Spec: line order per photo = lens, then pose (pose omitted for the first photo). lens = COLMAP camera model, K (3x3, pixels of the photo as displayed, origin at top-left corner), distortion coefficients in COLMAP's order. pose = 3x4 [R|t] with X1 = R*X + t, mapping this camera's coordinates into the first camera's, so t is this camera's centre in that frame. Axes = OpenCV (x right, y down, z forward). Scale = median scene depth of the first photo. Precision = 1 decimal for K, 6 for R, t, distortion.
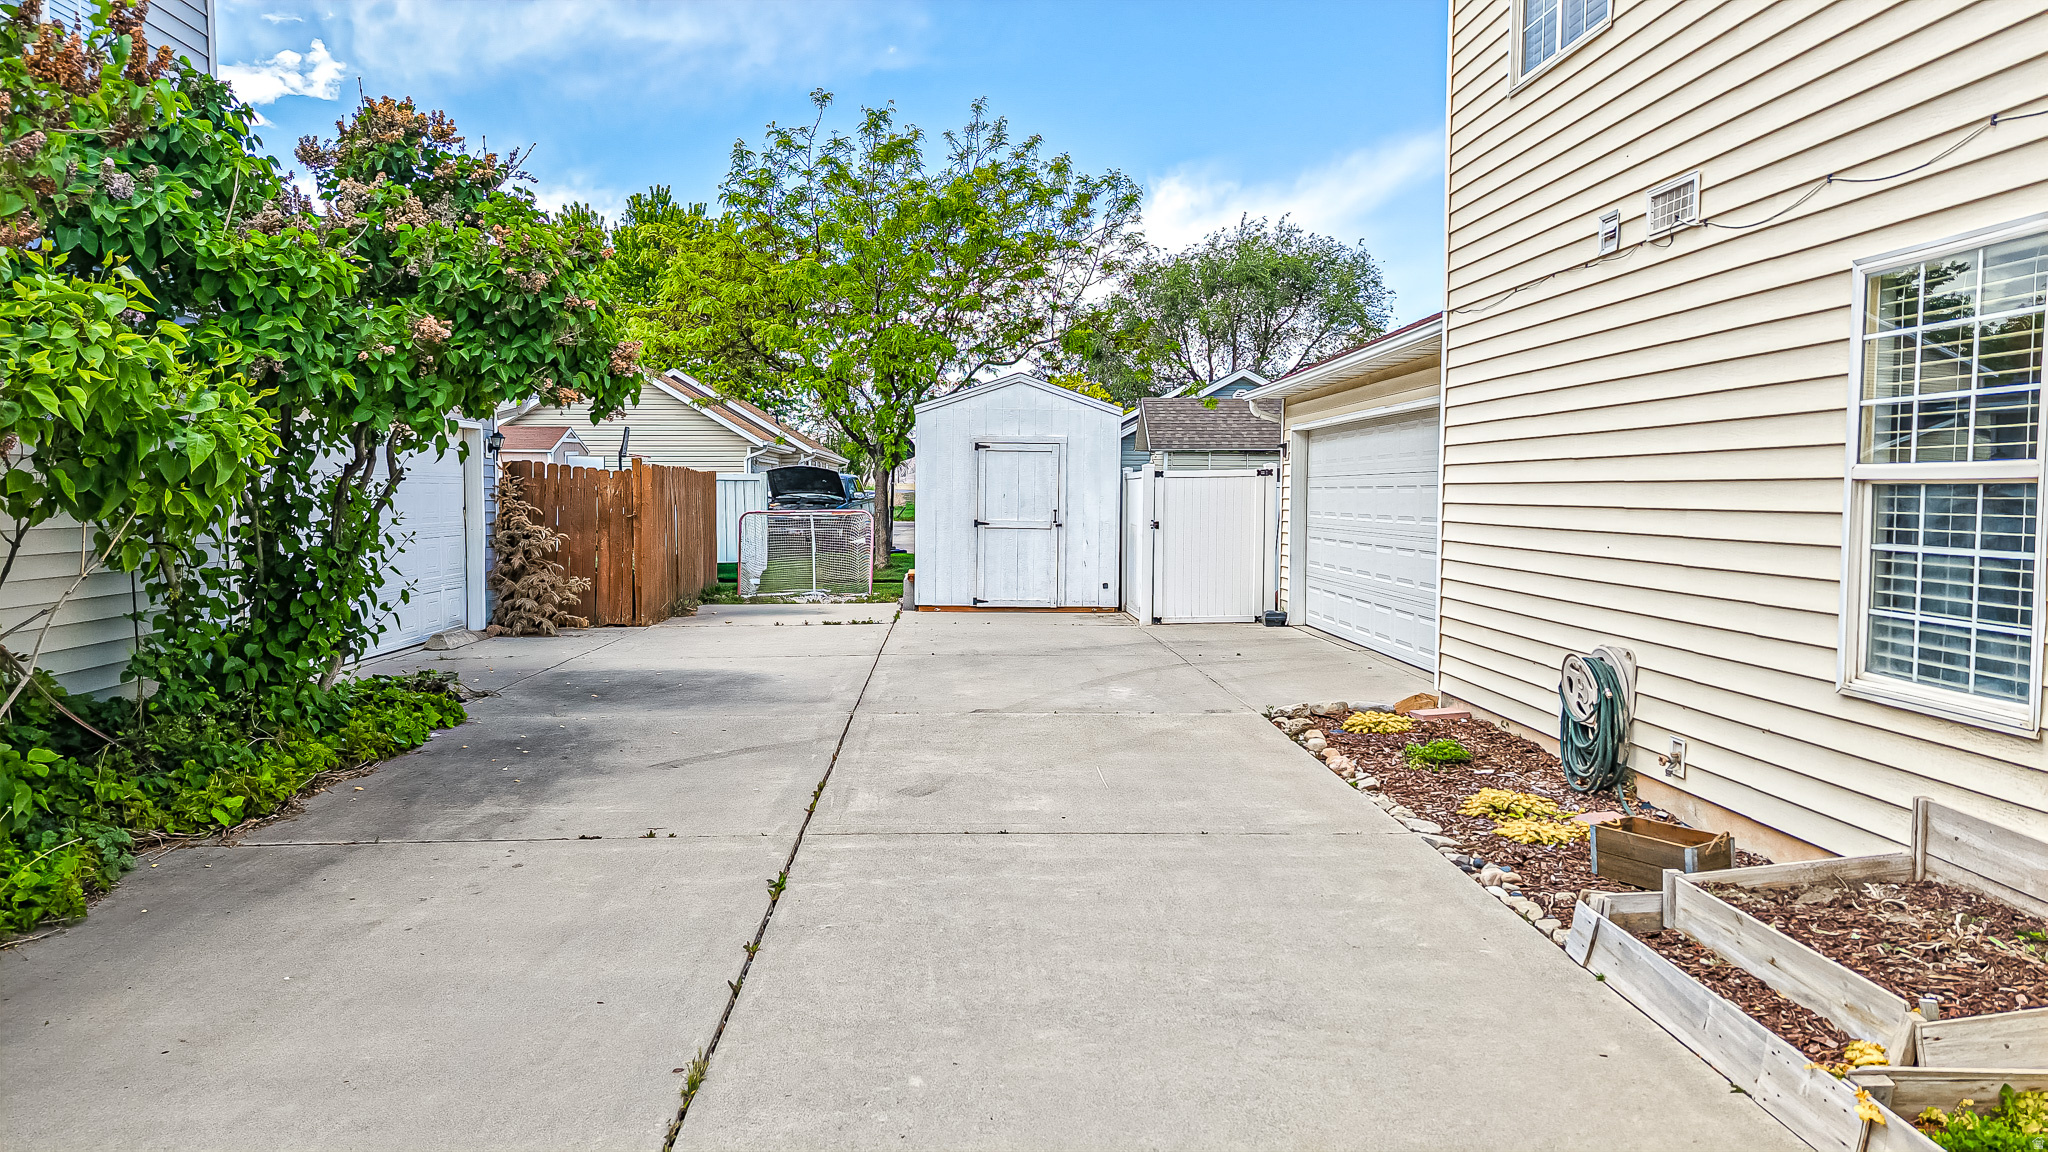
lens RADIAL K [[1371.8, 0, 1031.8], [0, 1371.8, 567.1], [0, 0, 1]] dist [0.054954, -0.064792]
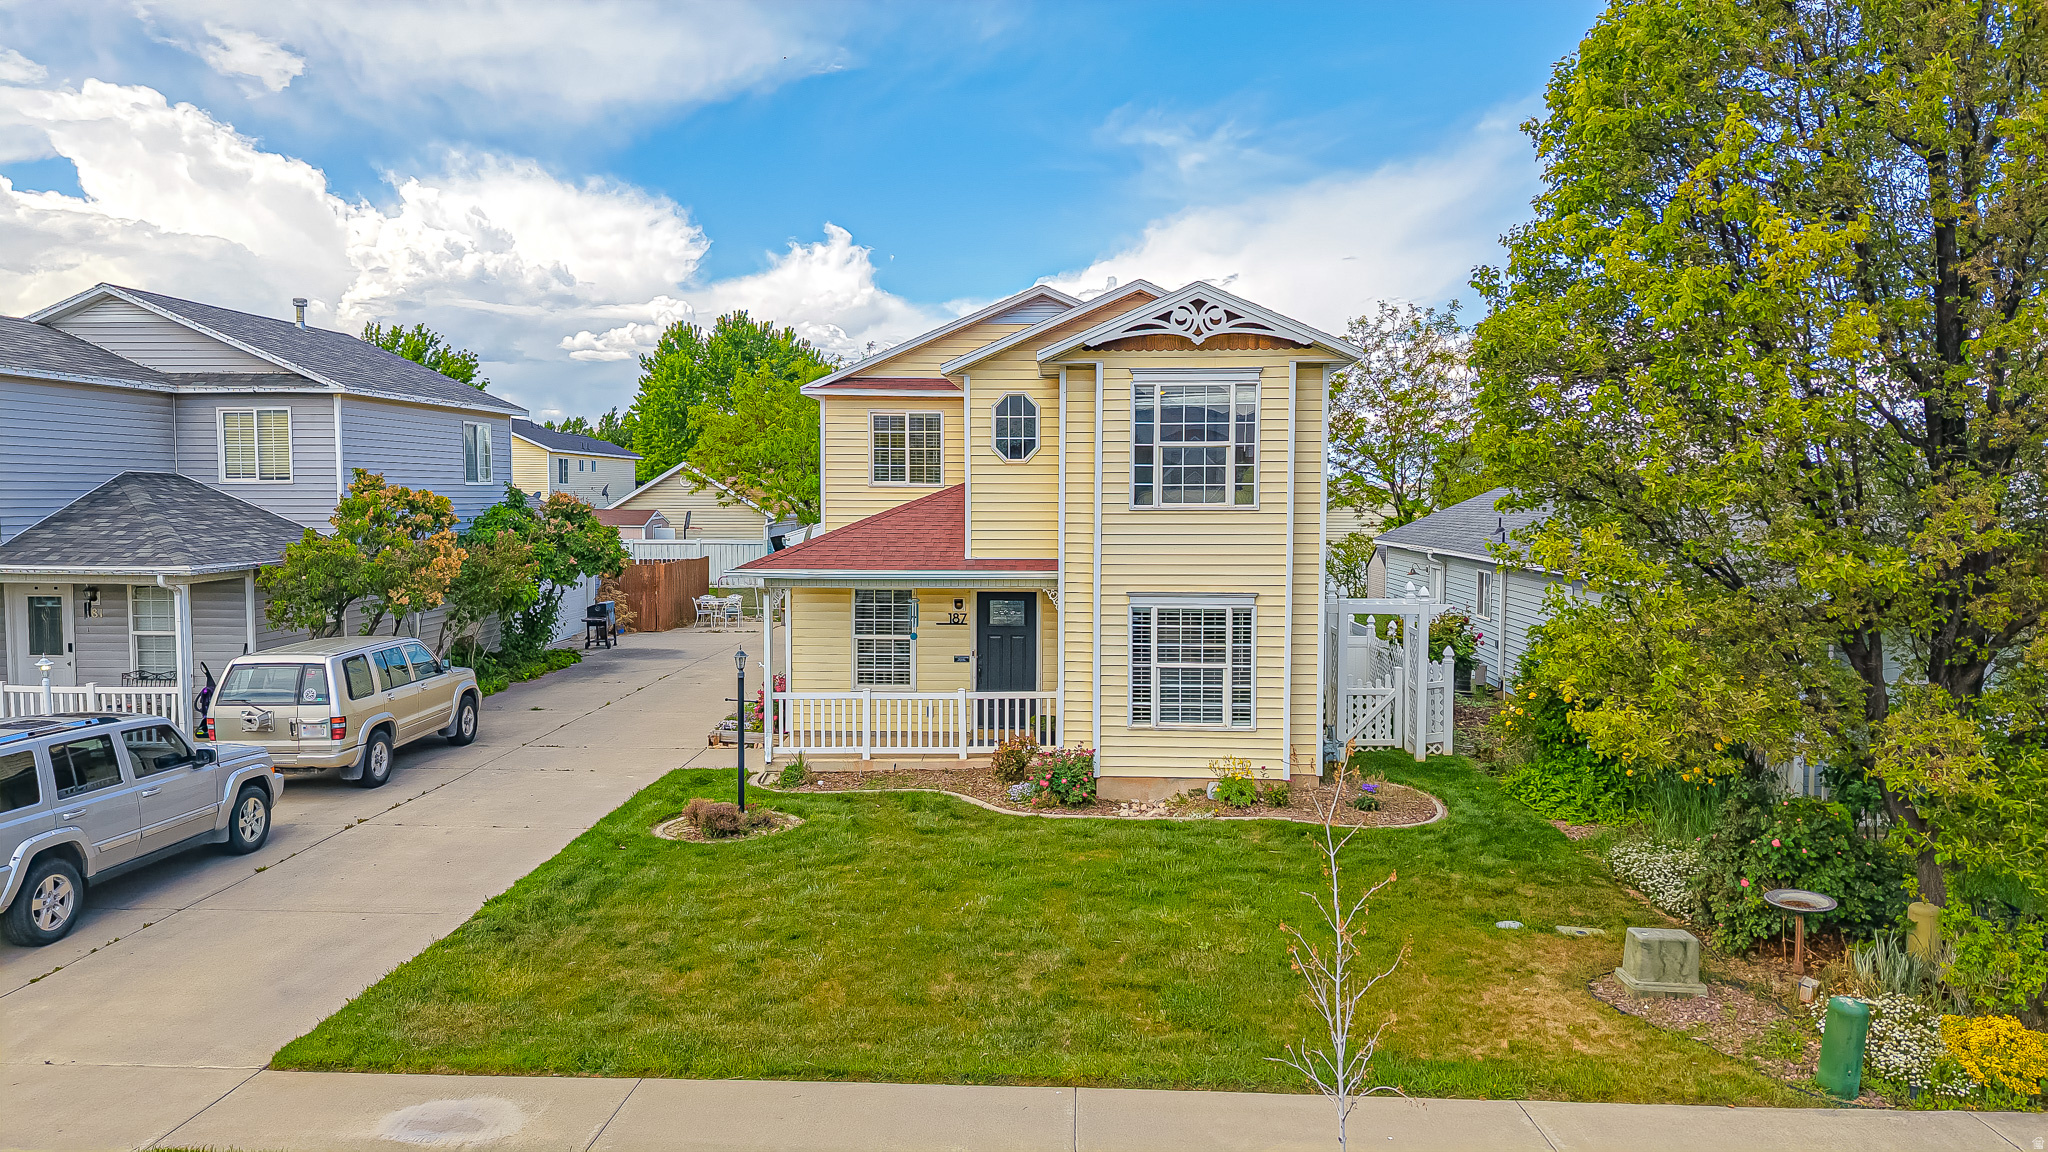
lens RADIAL K [[1371.8, 0, 1031.8], [0, 1371.8, 567.1], [0, 0, 1]] dist [0.054954, -0.064792]
pose [[0.995583, 0.009563, -0.093393, 0.383677], [-0.009666, 0.999953, -0.000651, -0.049021], [0.093382, 0.001551, 0.995629, -0.865484]]
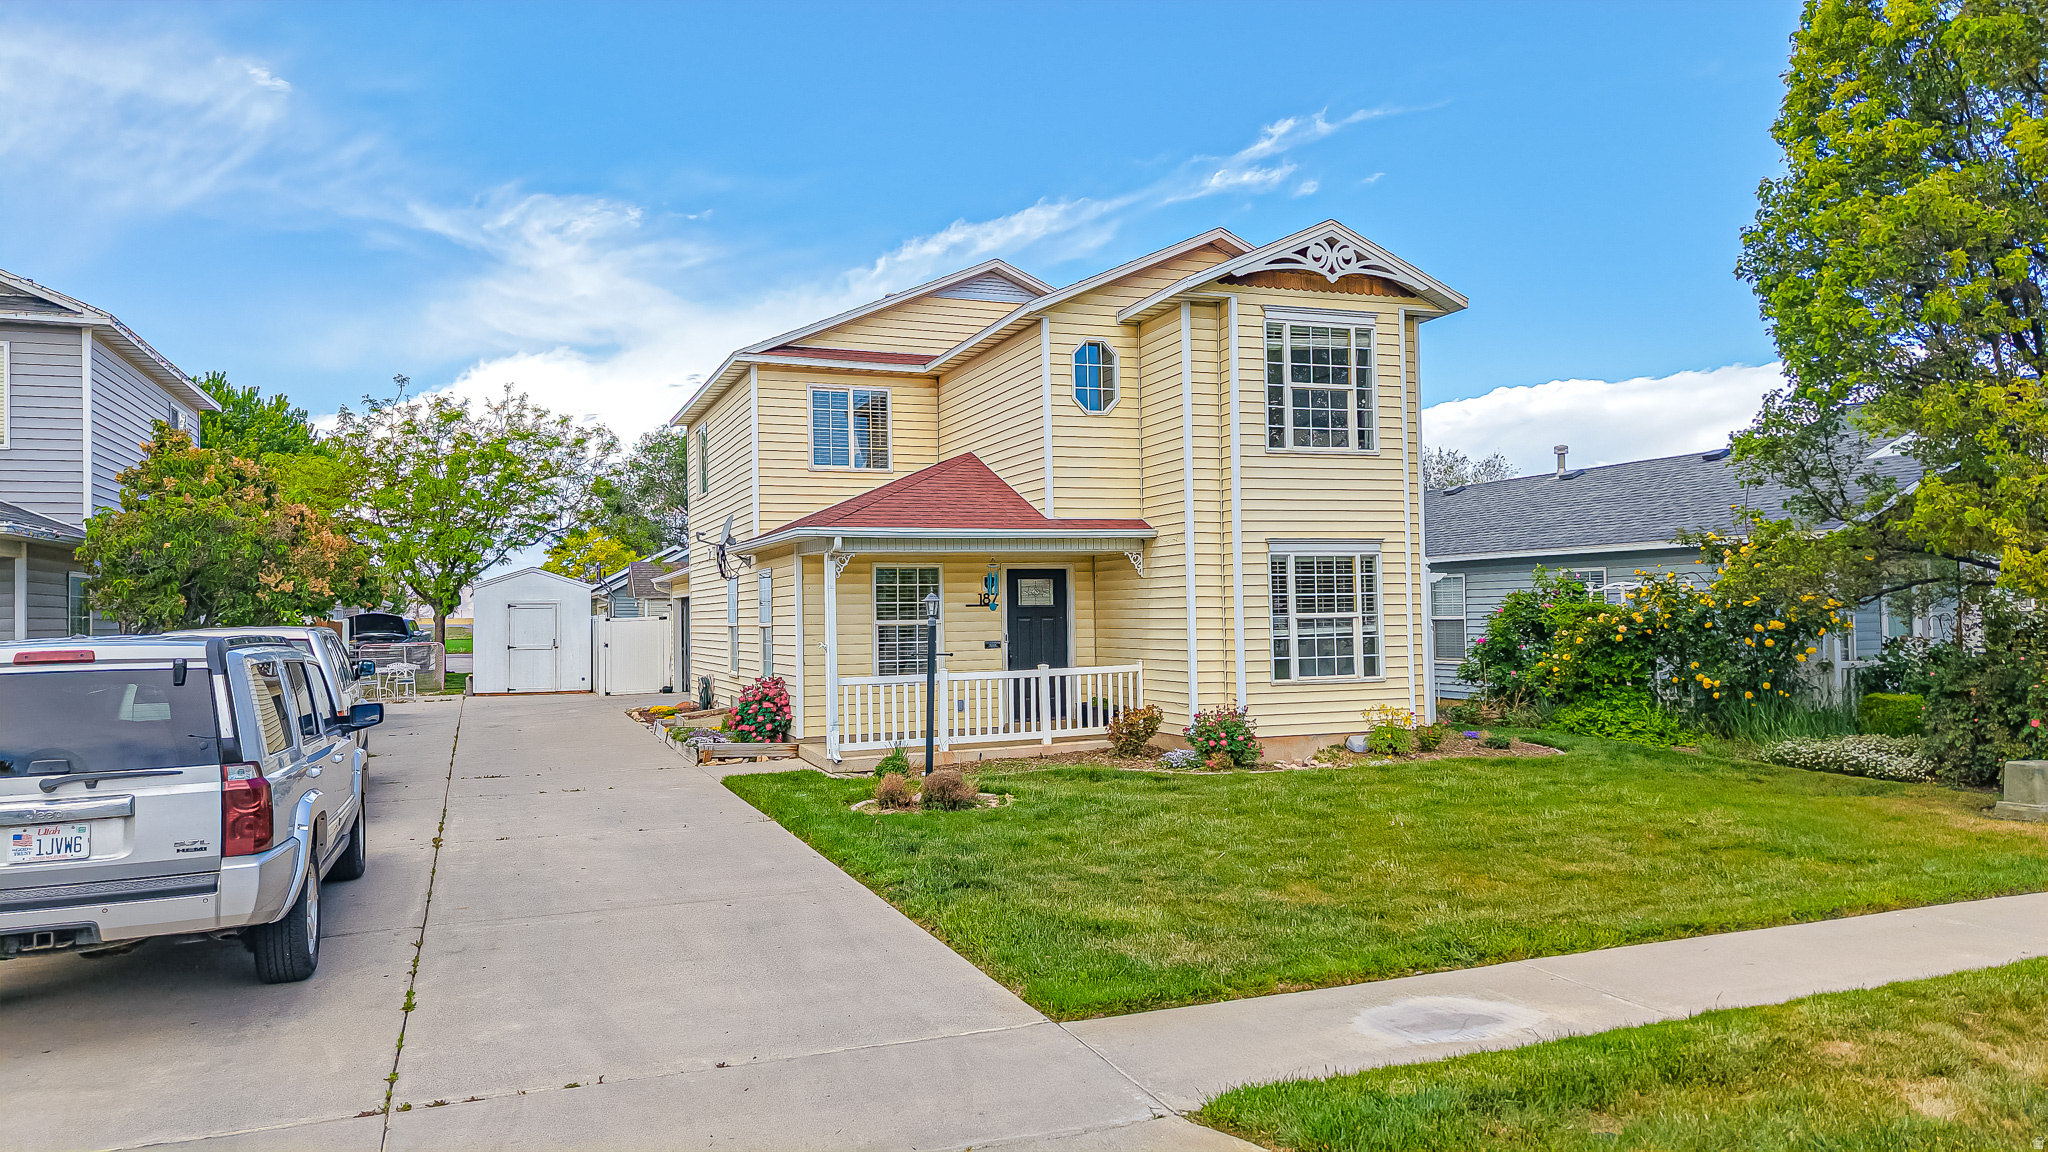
lens RADIAL K [[1371.8, 0, 1031.8], [0, 1371.8, 567.1], [0, 0, 1]] dist [0.054954, -0.064792]
pose [[0.947739, -0.006593, 0.318979, 0.026006], [0.035933, 0.995631, -0.086184, 0.034743], [-0.317017, 0.093141, 0.943835, -0.745379]]
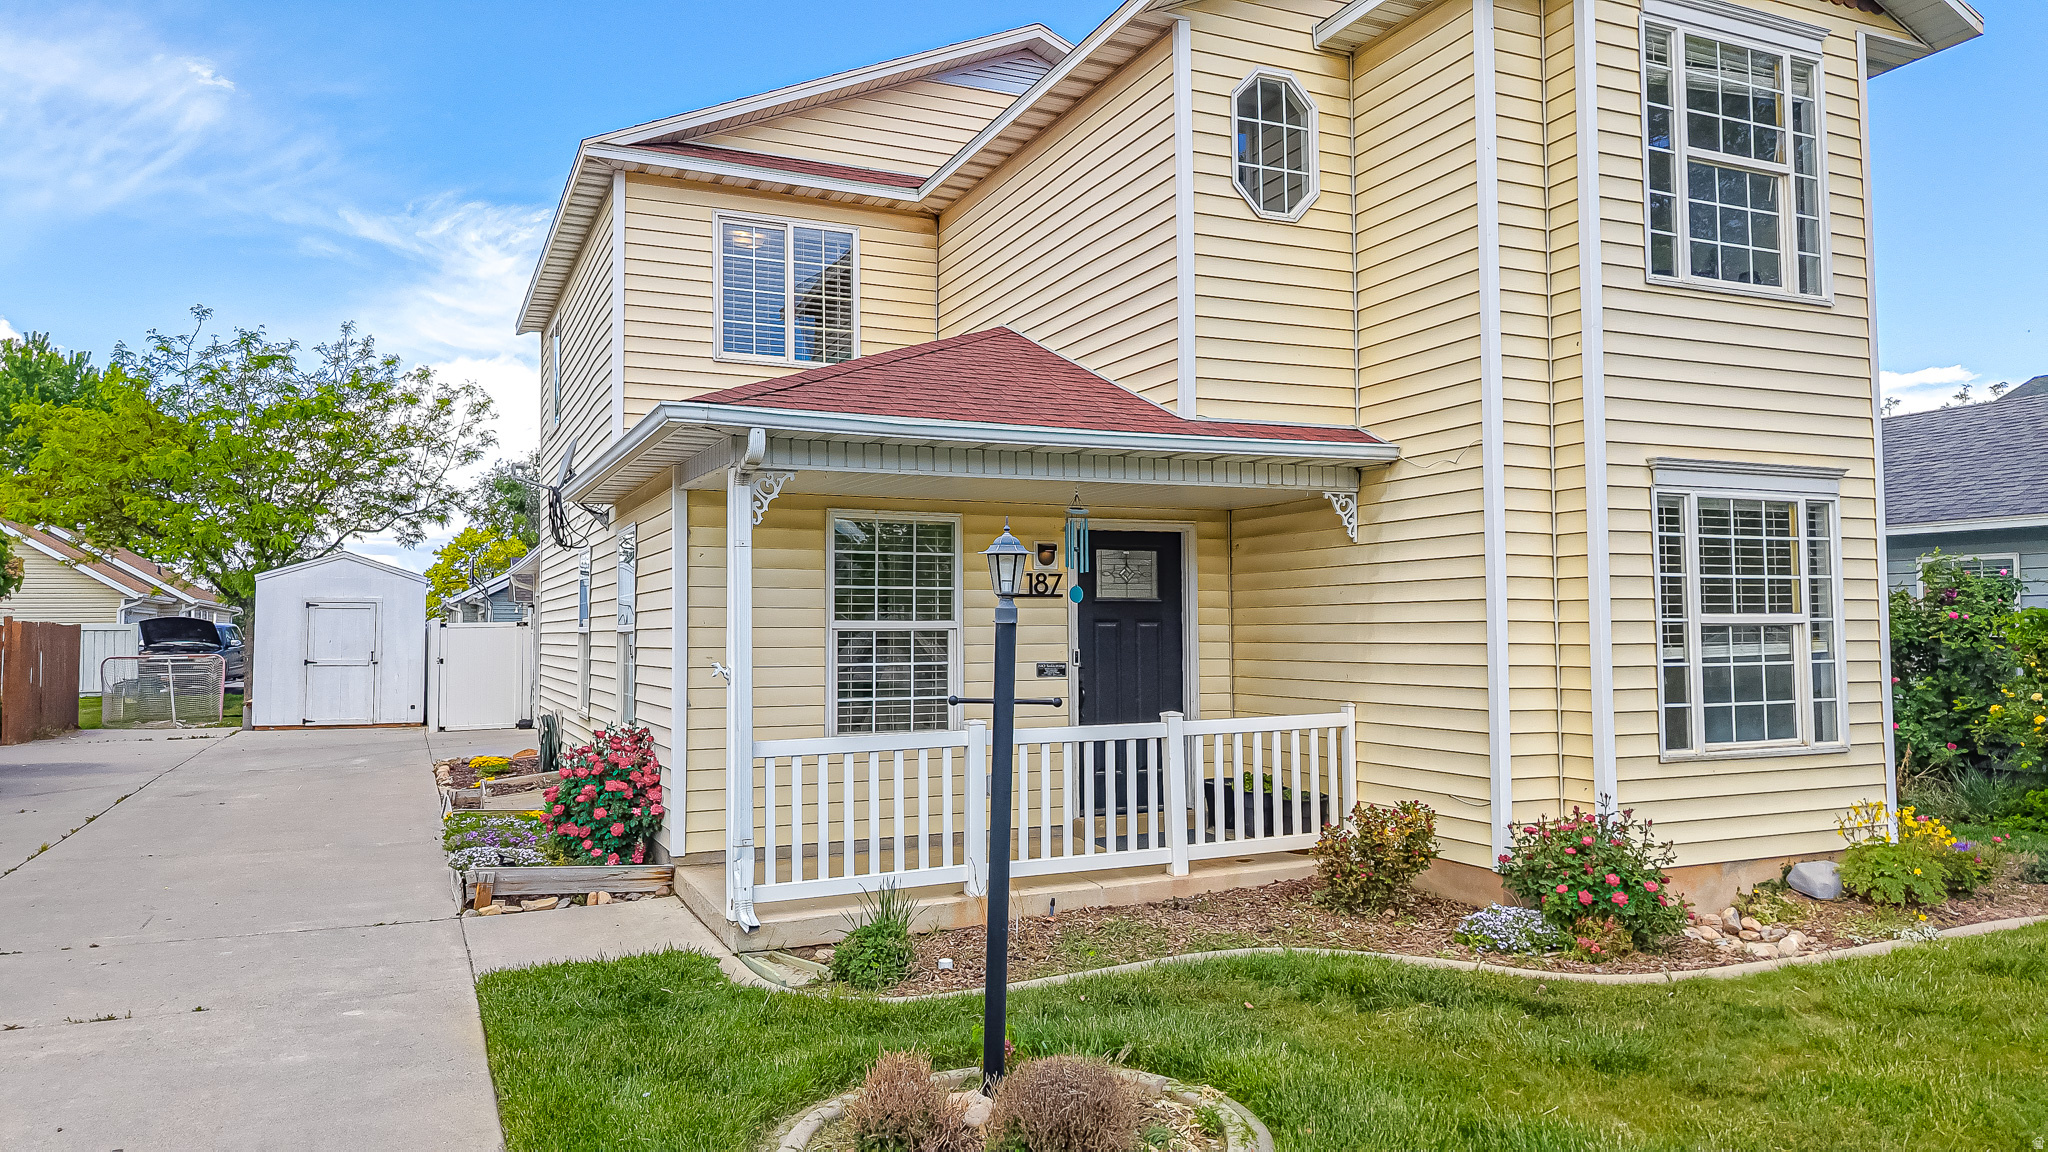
lens RADIAL K [[1373.8, 0, 1024.4], [0, 1373.8, 562.4], [0, 0, 1]] dist [0.035785, -0.050159]
pose [[0.934184, 0.011188, 0.356617, 0.098173], [0.026942, 0.994443, -0.101775, 0.020149], [-0.355774, 0.104685, 0.928690, -0.379664]]
